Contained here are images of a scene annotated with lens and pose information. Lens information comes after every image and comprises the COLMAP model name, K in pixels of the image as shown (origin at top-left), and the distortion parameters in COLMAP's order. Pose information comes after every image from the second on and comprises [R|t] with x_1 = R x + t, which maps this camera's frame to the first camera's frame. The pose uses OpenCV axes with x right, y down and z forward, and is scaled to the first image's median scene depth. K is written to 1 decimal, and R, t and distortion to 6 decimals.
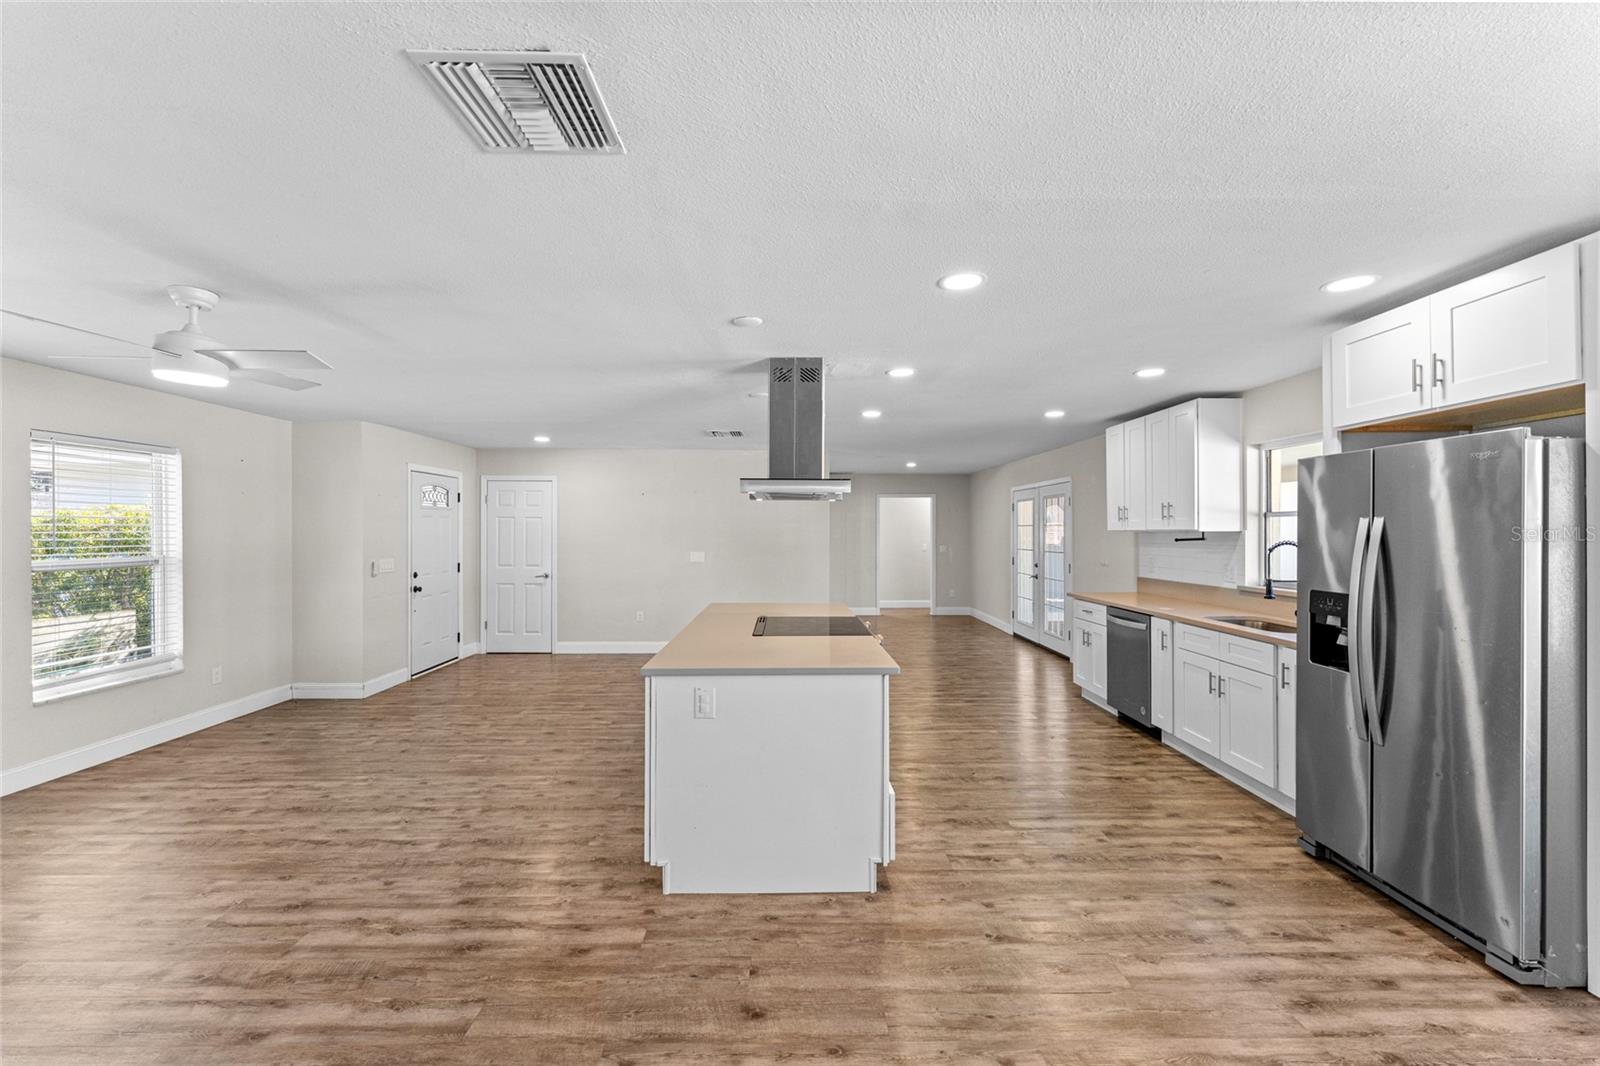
lens RADIAL K [[643.2, 0, 794.0], [0, 643.2, 531.9], [0, 0, 1]] dist [-0.000793, -0.000023]
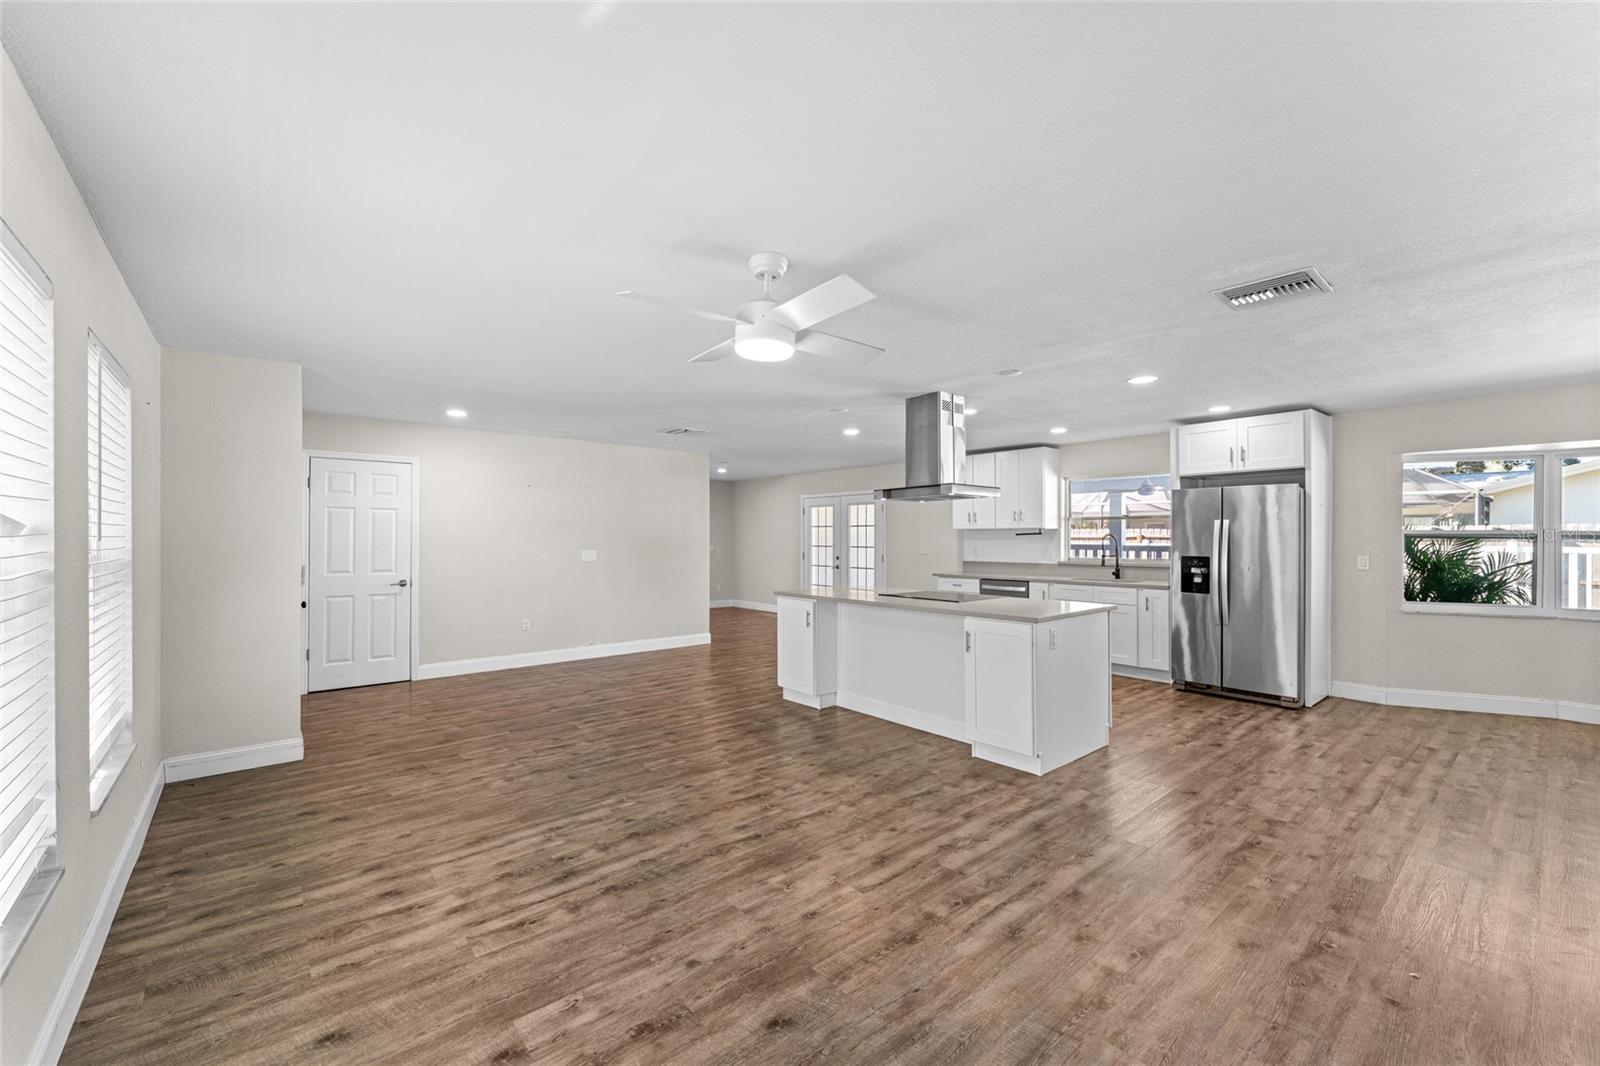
lens RADIAL K [[643.2, 0, 794.4], [0, 643.2, 538.4], [0, 0, 1]] dist [-0.000793, -0.000023]
pose [[0.773273, -0.001323, 0.634072, -1.214410], [0.000400, 0.999999, 0.001598, 0.027685], [-0.634074, -0.000982, 0.773272, 0.195530]]
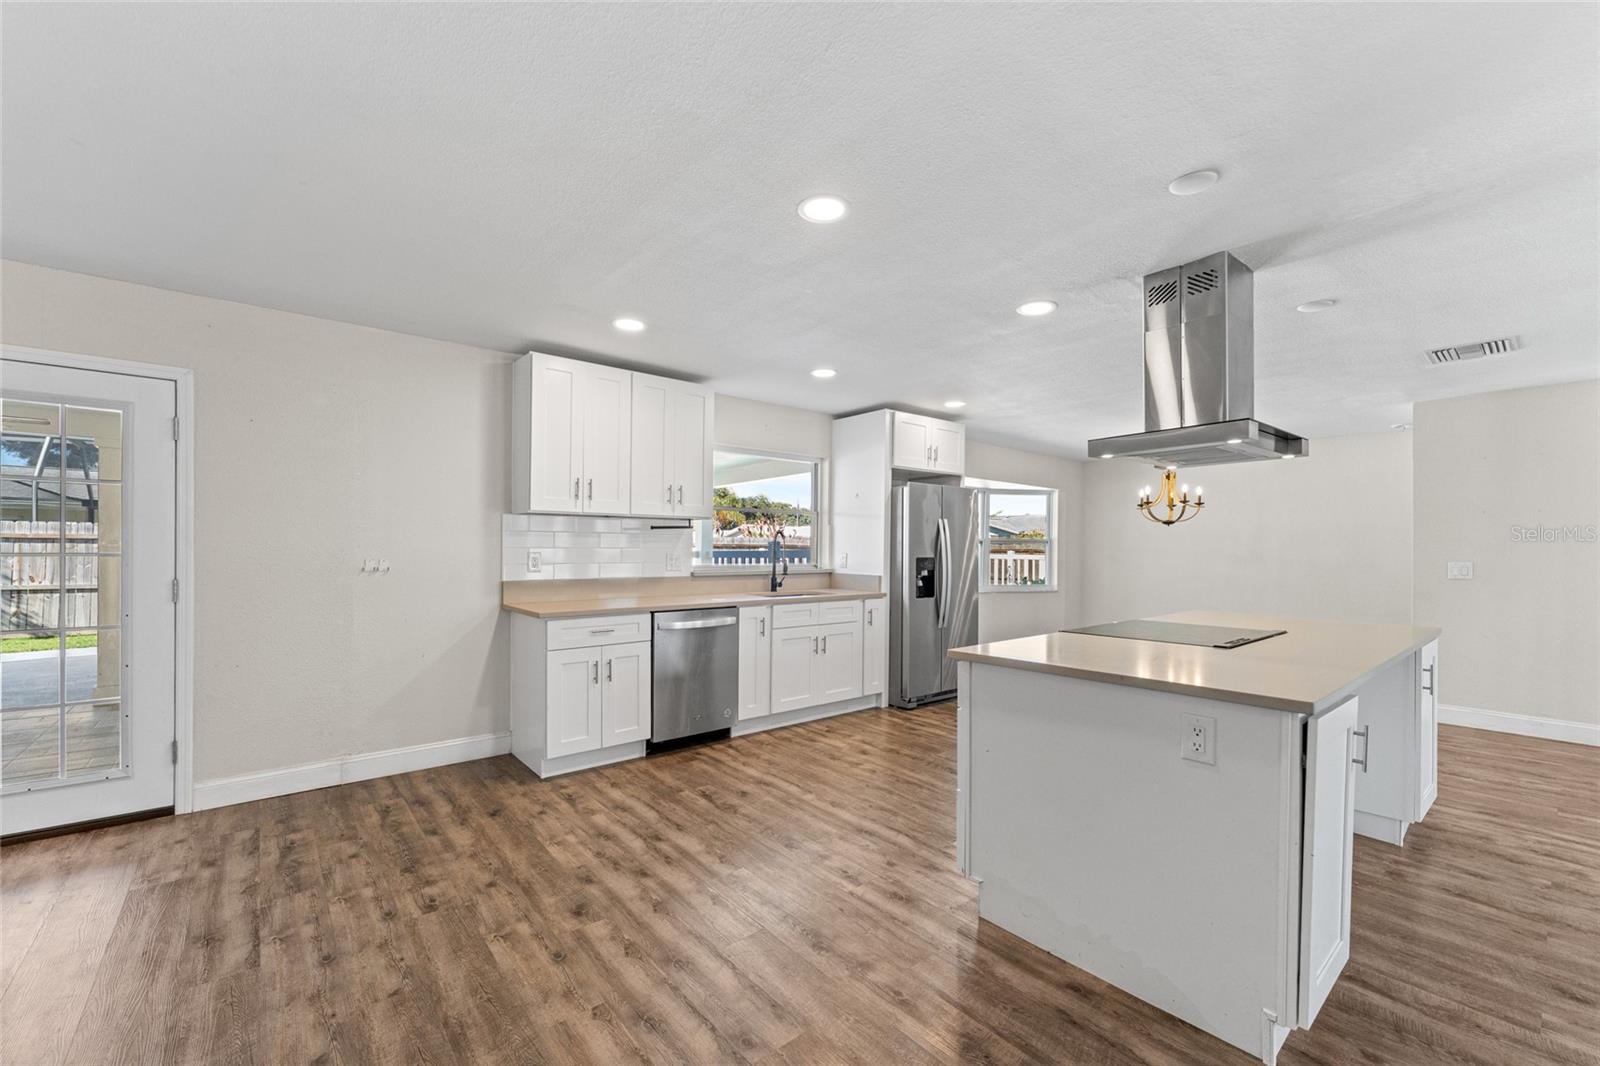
lens RADIAL K [[643.2, 0, 795.3], [0, 643.2, 553.0], [0, 0, 1]] dist [-0.000793, -0.000023]
pose [[-0.635164, -0.007051, 0.772345, -0.312953], [-0.005786, 0.999974, 0.004371, 0.061958], [-0.772356, -0.001693, -0.635188, 2.095312]]
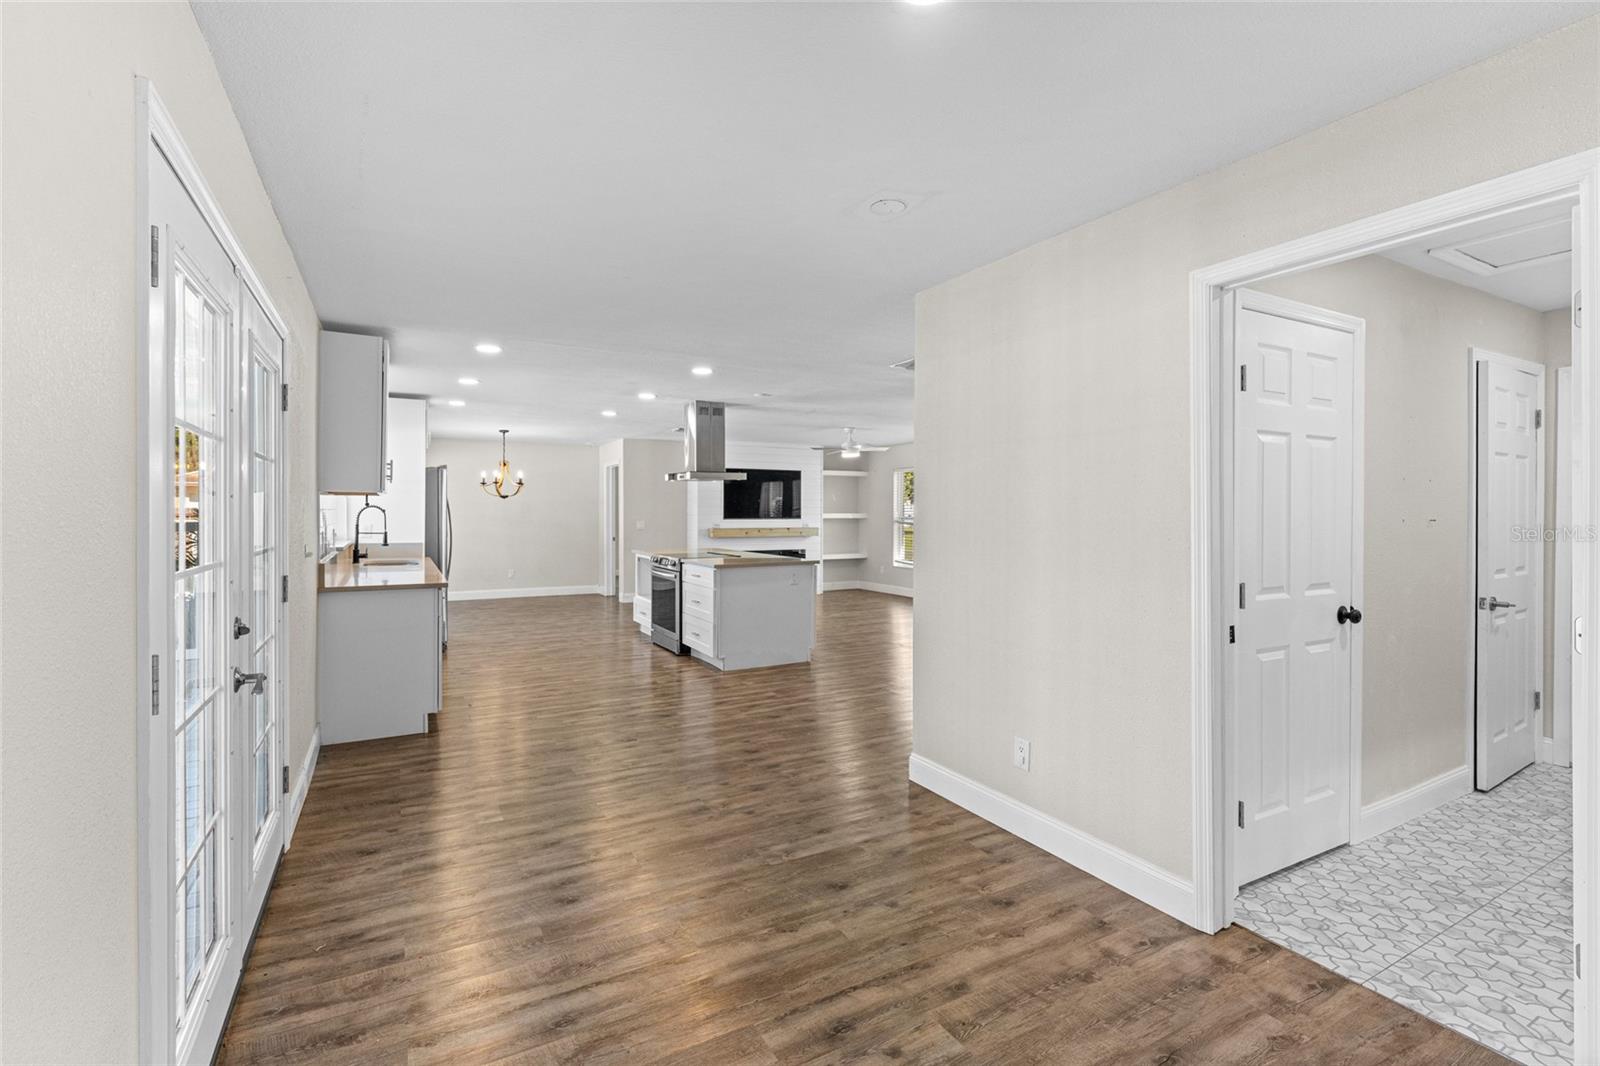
lens RADIAL K [[719.0, 0, 795.2], [0, 719.0, 522.2], [0, 0, 1]] dist [-0.003453, 0.000808]
pose [[-0.878898, 0.006480, -0.476966, 0.815542], [-0.001431, 0.999867, 0.016221, 0.029922], [0.477008, 0.014939, -0.878772, 3.237604]]
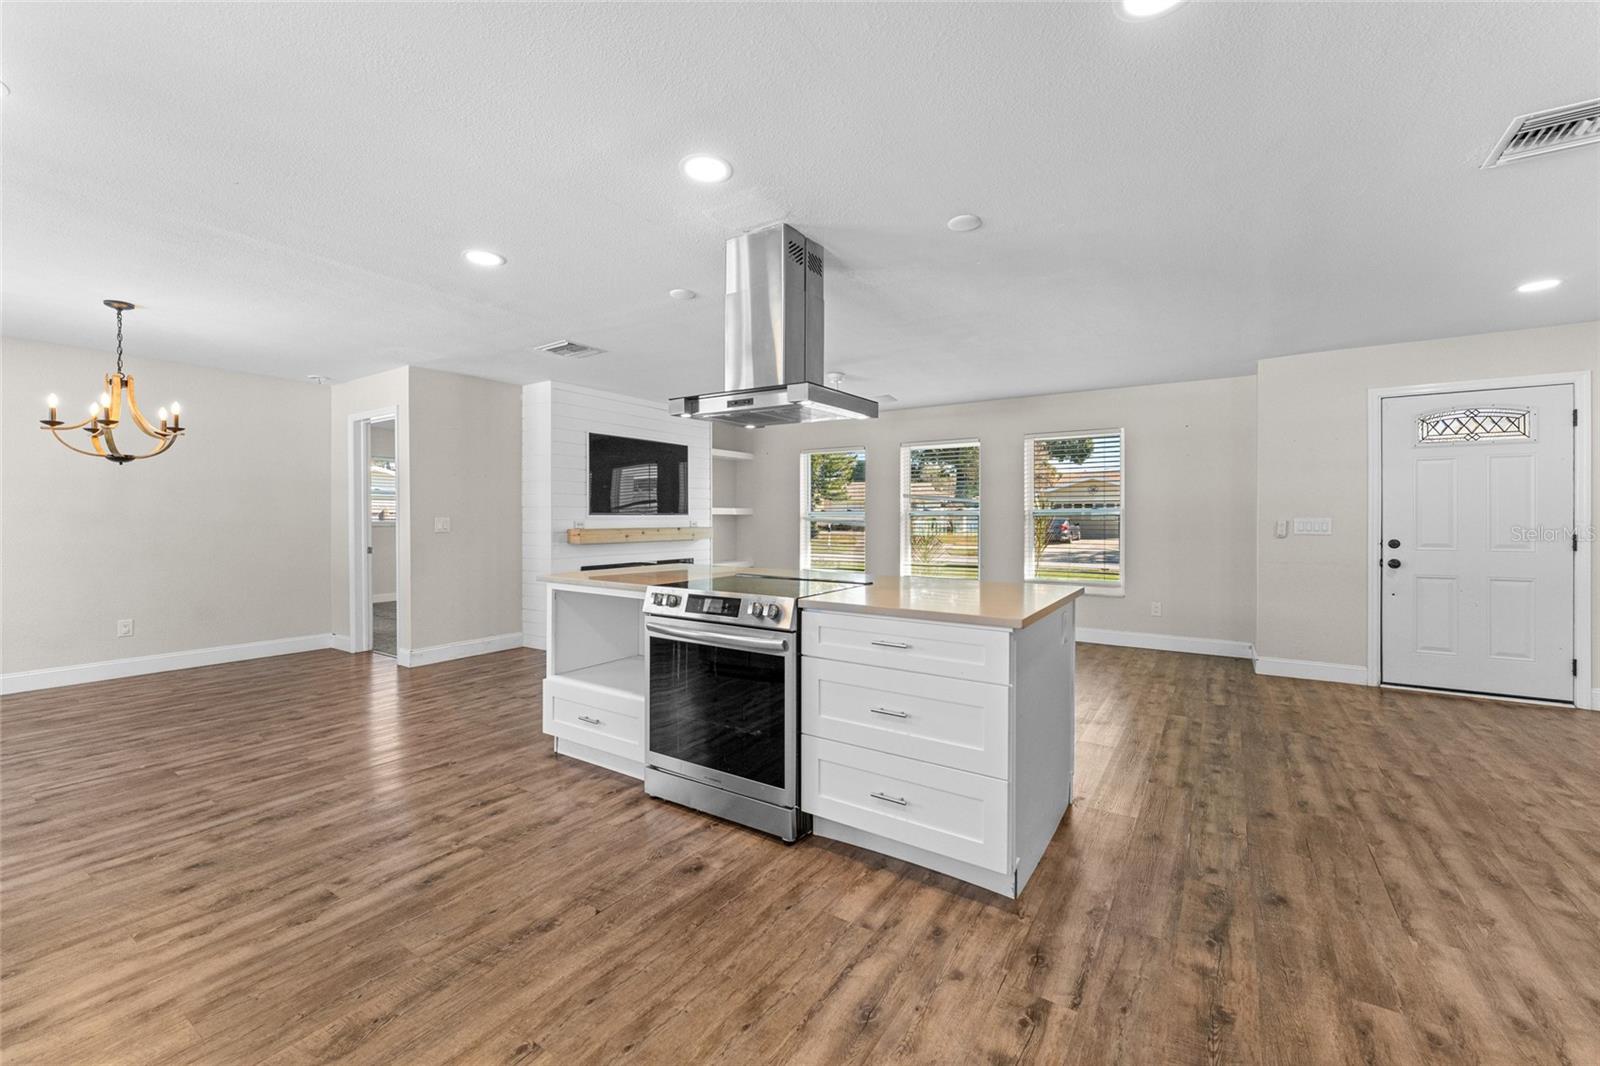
lens RADIAL K [[643.2, 0, 795.8], [0, 643.2, 523.7], [0, 0, 1]] dist [-0.000793, -0.000023]
pose [[-0.562188, 0.008567, -0.826965, 0.725264], [-0.002028, 0.999929, 0.011738, 0.074249], [0.827007, 0.008276, -0.562131, 1.682476]]
